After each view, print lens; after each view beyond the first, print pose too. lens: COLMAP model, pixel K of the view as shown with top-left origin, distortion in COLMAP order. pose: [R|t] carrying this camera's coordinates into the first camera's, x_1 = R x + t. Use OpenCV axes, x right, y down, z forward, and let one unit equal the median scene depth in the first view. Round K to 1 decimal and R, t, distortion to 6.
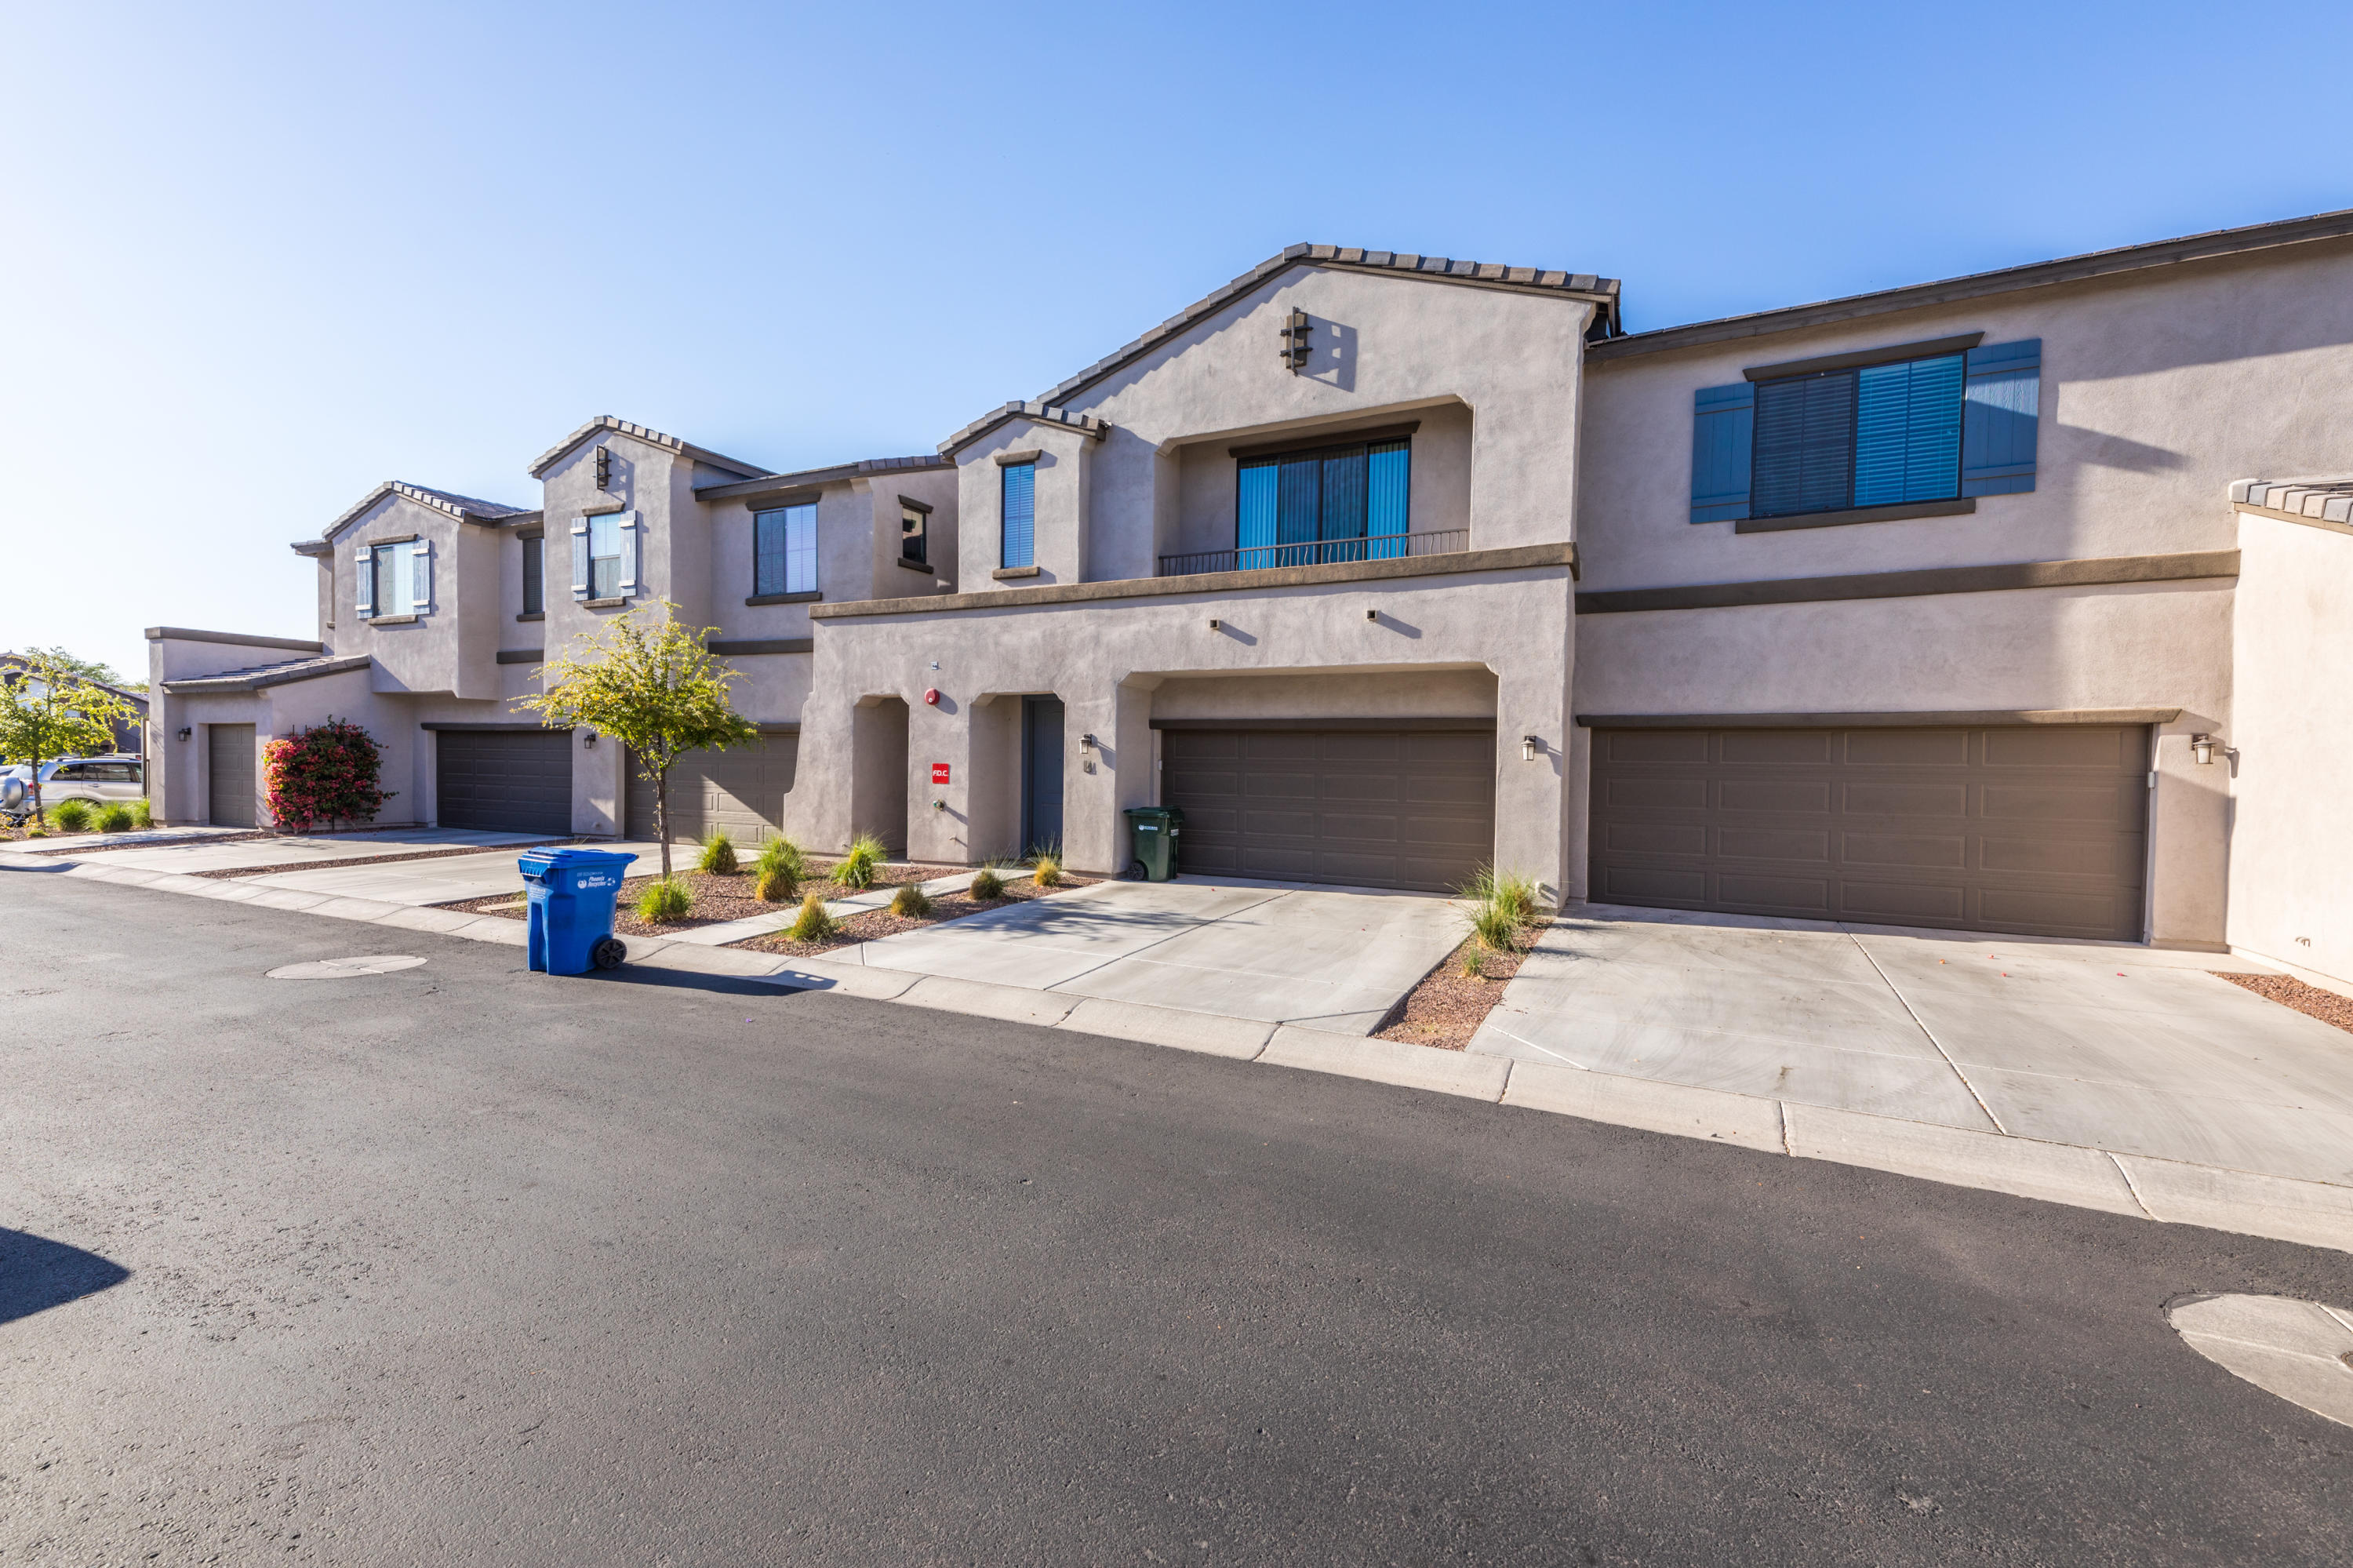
lens RADIAL K [[948.0, 0, 1186.4], [0, 948.0, 781.9], [0, 0, 1]] dist [0.041278, -0.018999]
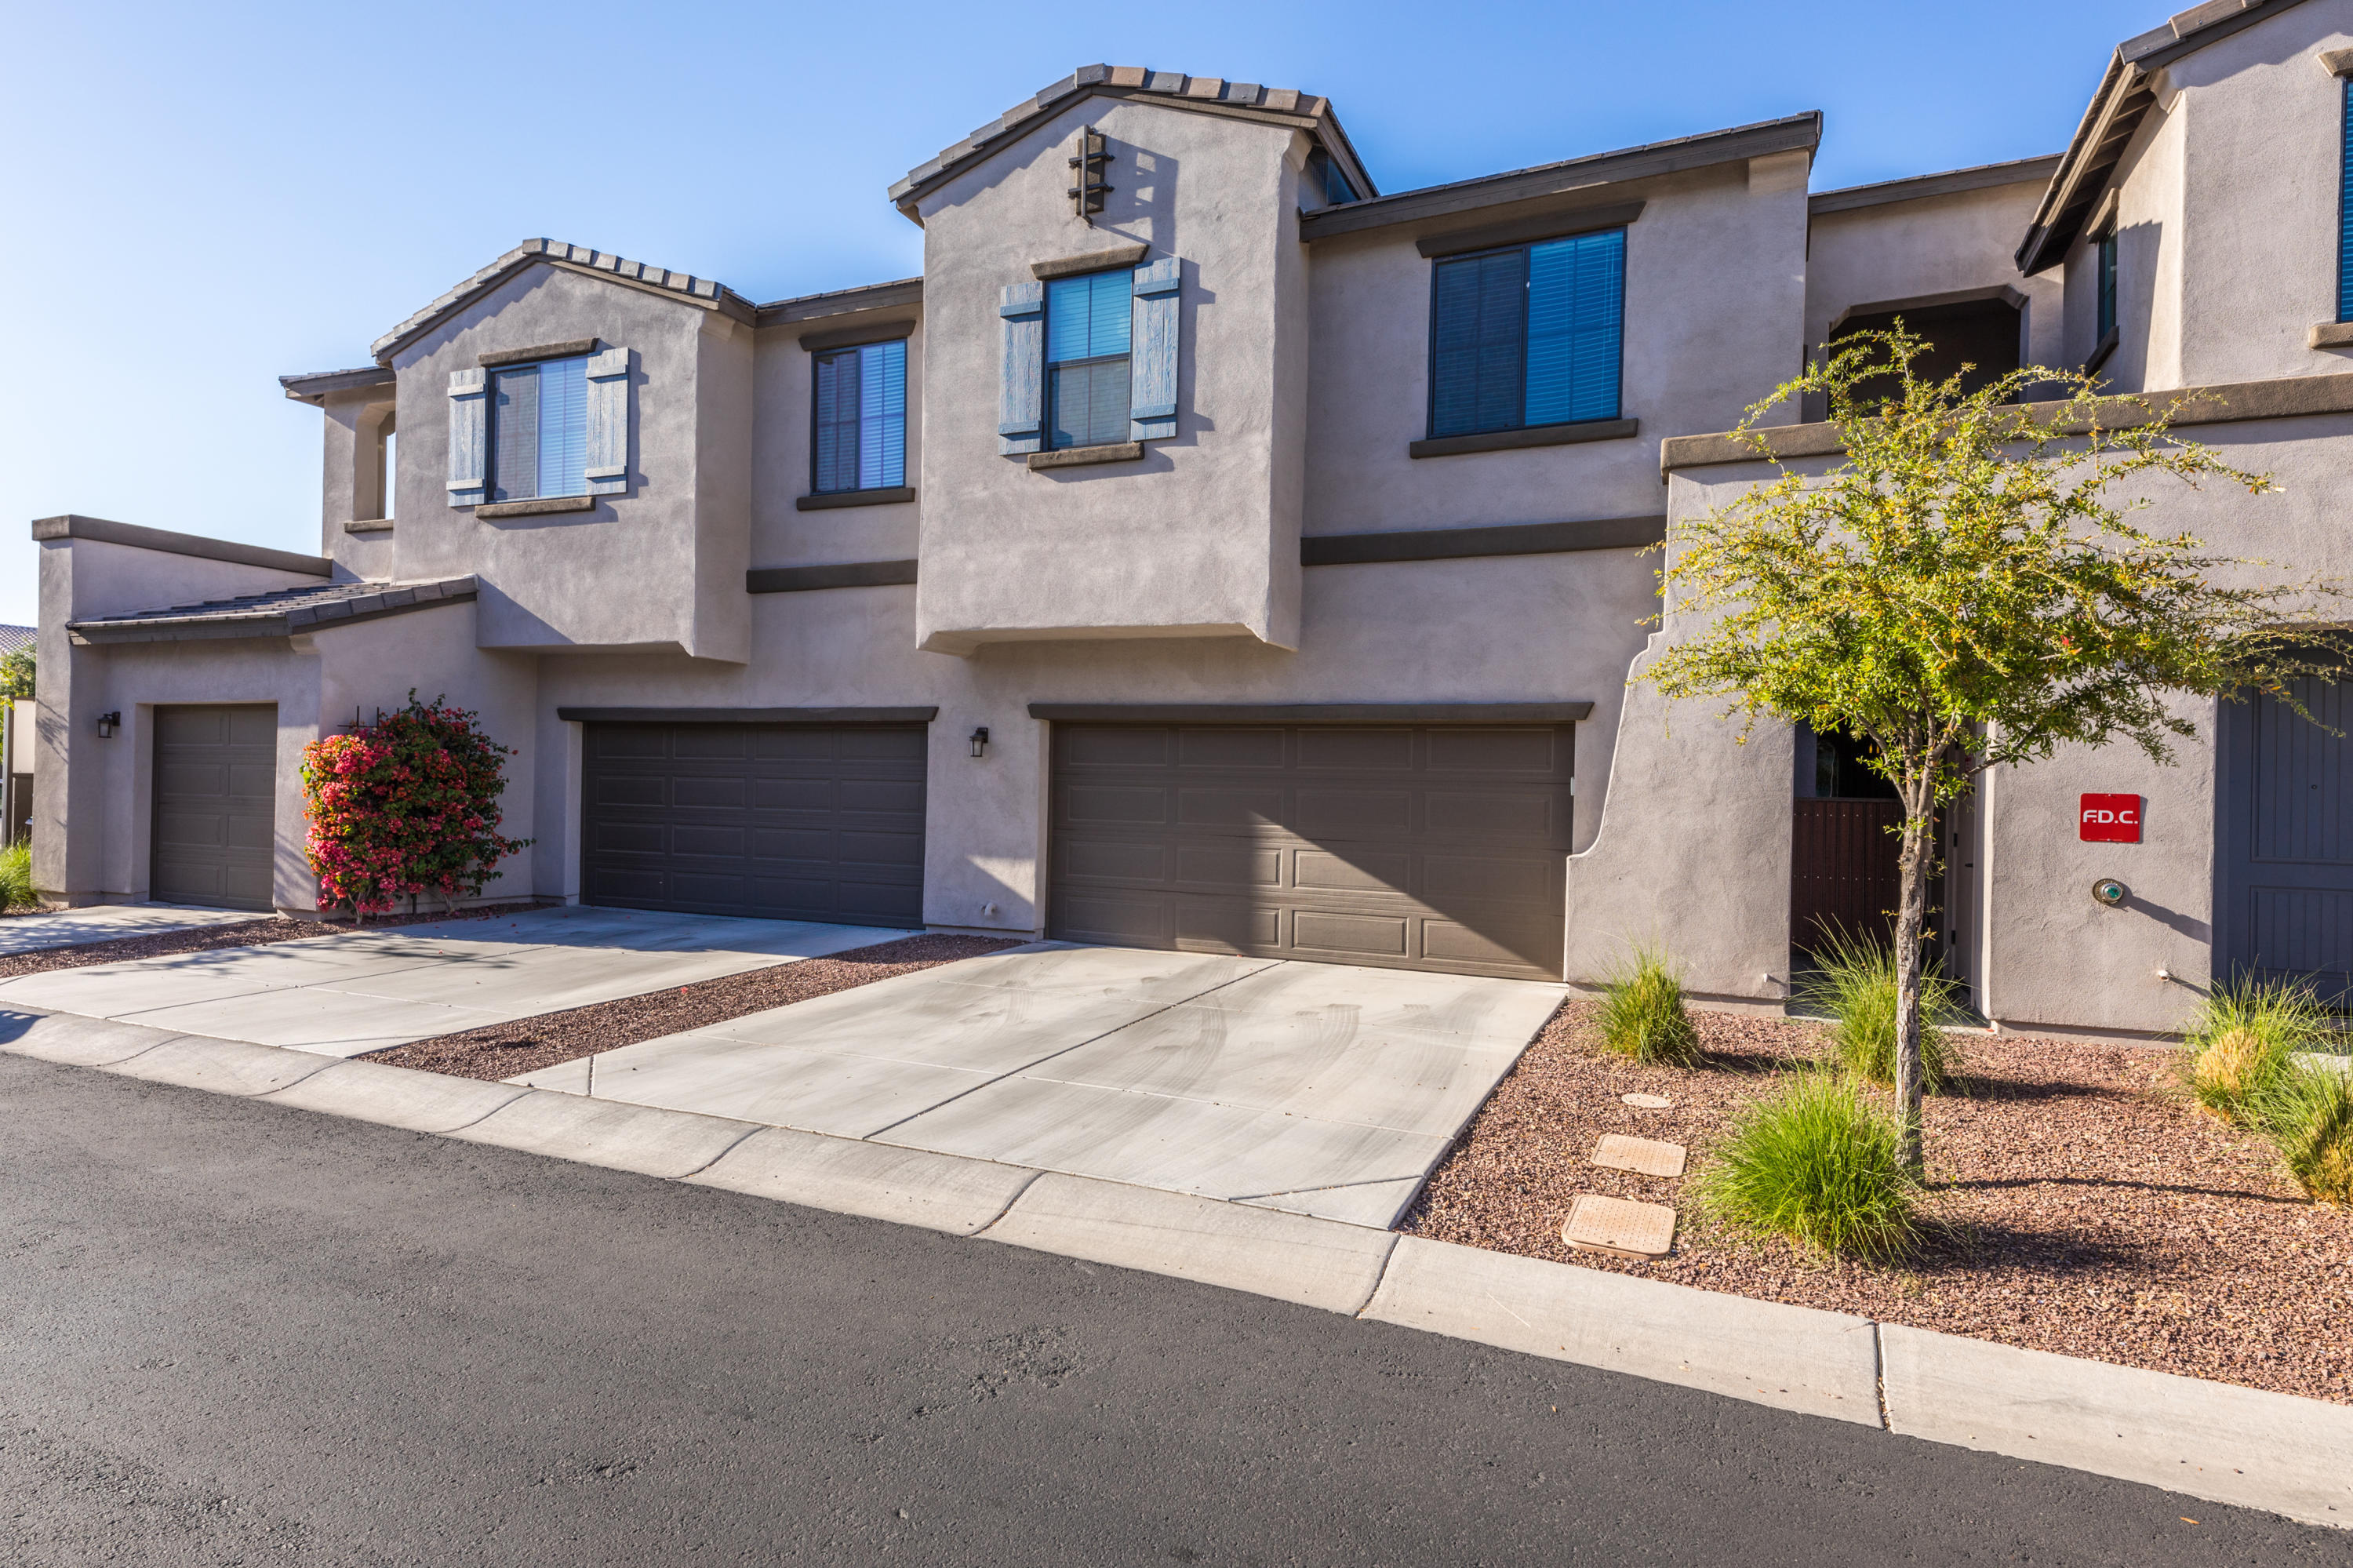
lens RADIAL K [[1279.4, 0, 1261.2], [0, 1279.4, 780.1], [0, 0, 1]] dist [0.069527, -0.045246]
pose [[0.999773, 0.006197, 0.020389, -0.467341], [-0.005693, 0.999679, -0.024692, -0.006546], [-0.020536, 0.024570, 0.999487, 0.312555]]
